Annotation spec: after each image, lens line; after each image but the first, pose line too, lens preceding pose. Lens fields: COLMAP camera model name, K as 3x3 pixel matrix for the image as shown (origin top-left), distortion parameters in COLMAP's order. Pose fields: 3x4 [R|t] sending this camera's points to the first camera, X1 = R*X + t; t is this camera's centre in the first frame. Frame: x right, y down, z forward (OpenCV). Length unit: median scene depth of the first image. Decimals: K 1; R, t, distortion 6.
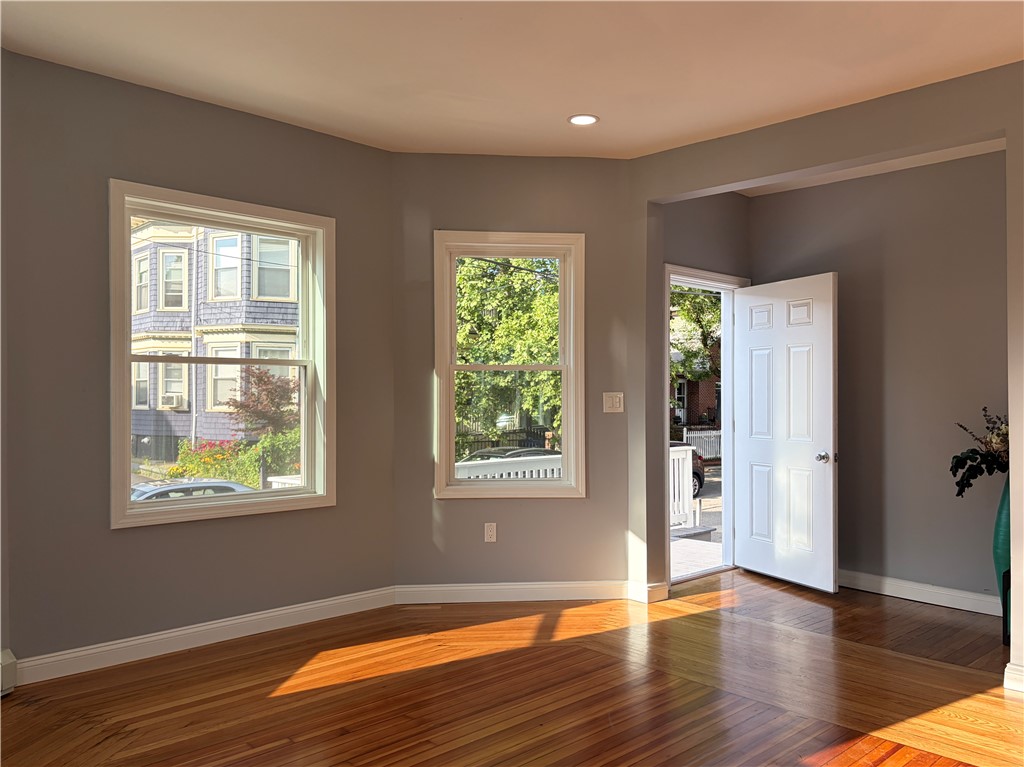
lens RADIAL K [[783.0, 0, 508.8], [0, 783.0, 389.1], [0, 0, 1]] dist [0.041630, -0.006448]
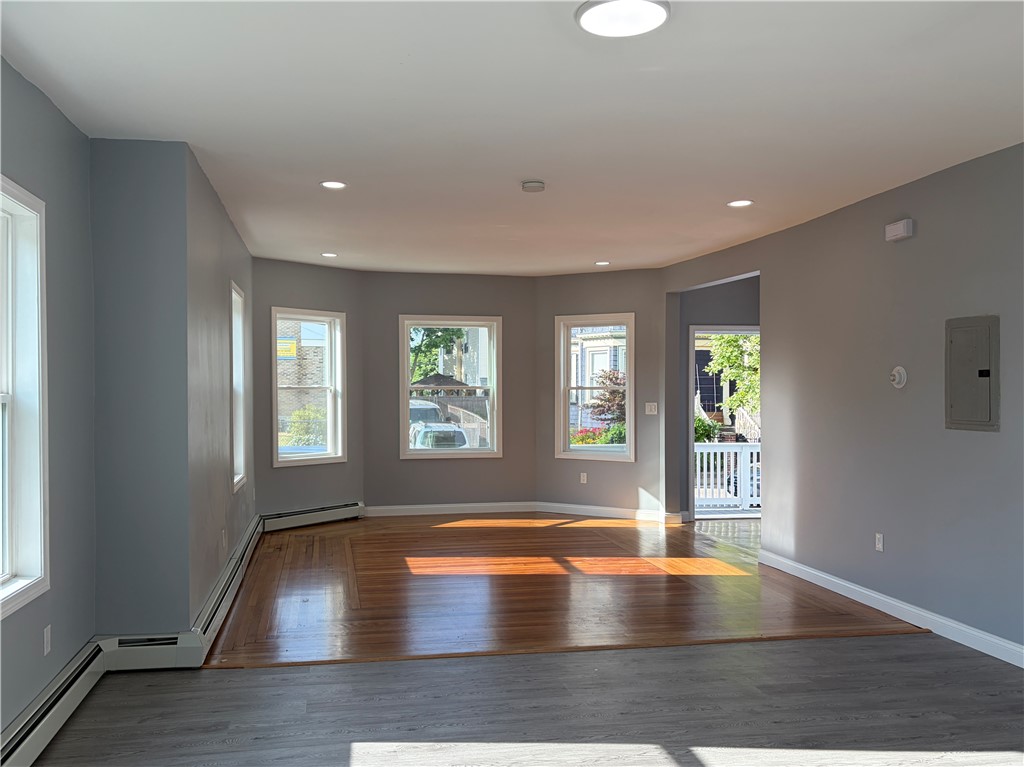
lens RADIAL K [[840.7, 0, 464.6], [0, 840.7, 397.2], [0, 0, 1]] dist [0.073701, -0.064043]
pose [[0.824687, 0.008012, -0.565532, 0.802113], [0.005720, 0.999730, 0.022504, -0.049650], [0.565560, -0.021793, 0.824419, -0.731288]]
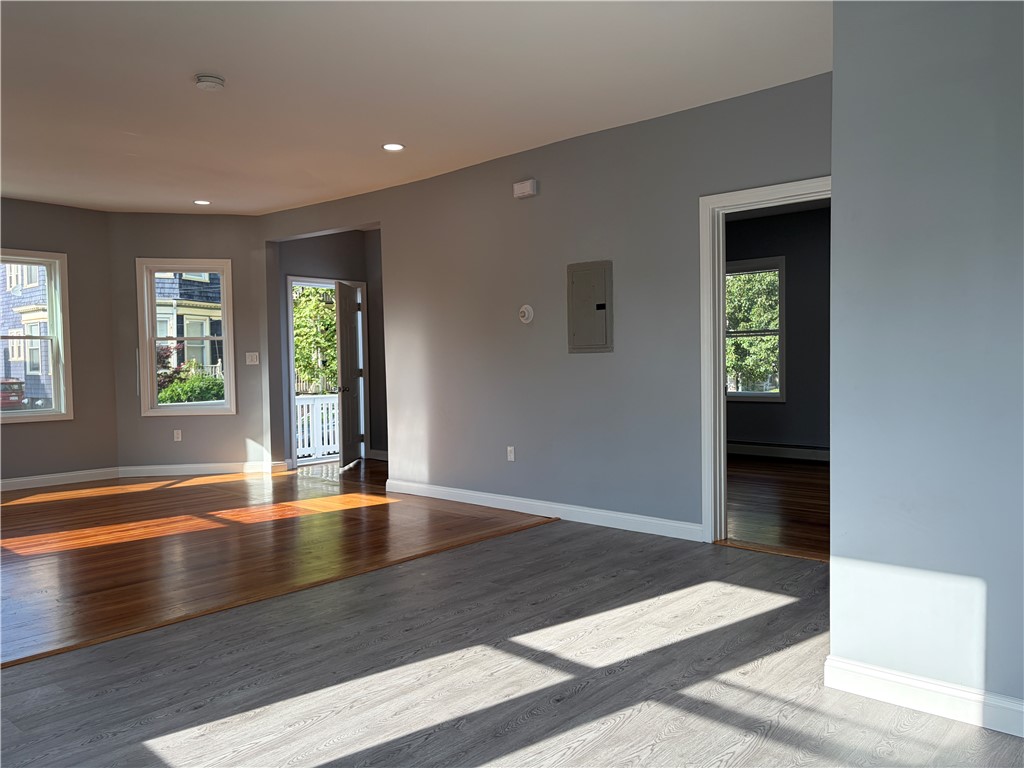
lens RADIAL K [[783.0, 0, 508.8], [0, 783.0, 389.6], [0, 0, 1]] dist [0.041630, -0.006448]
pose [[0.997352, -0.015667, 0.071011, 0.536894], [0.012345, 0.998820, 0.046981, 0.010344], [-0.071663, -0.045979, 0.996369, -0.710388]]
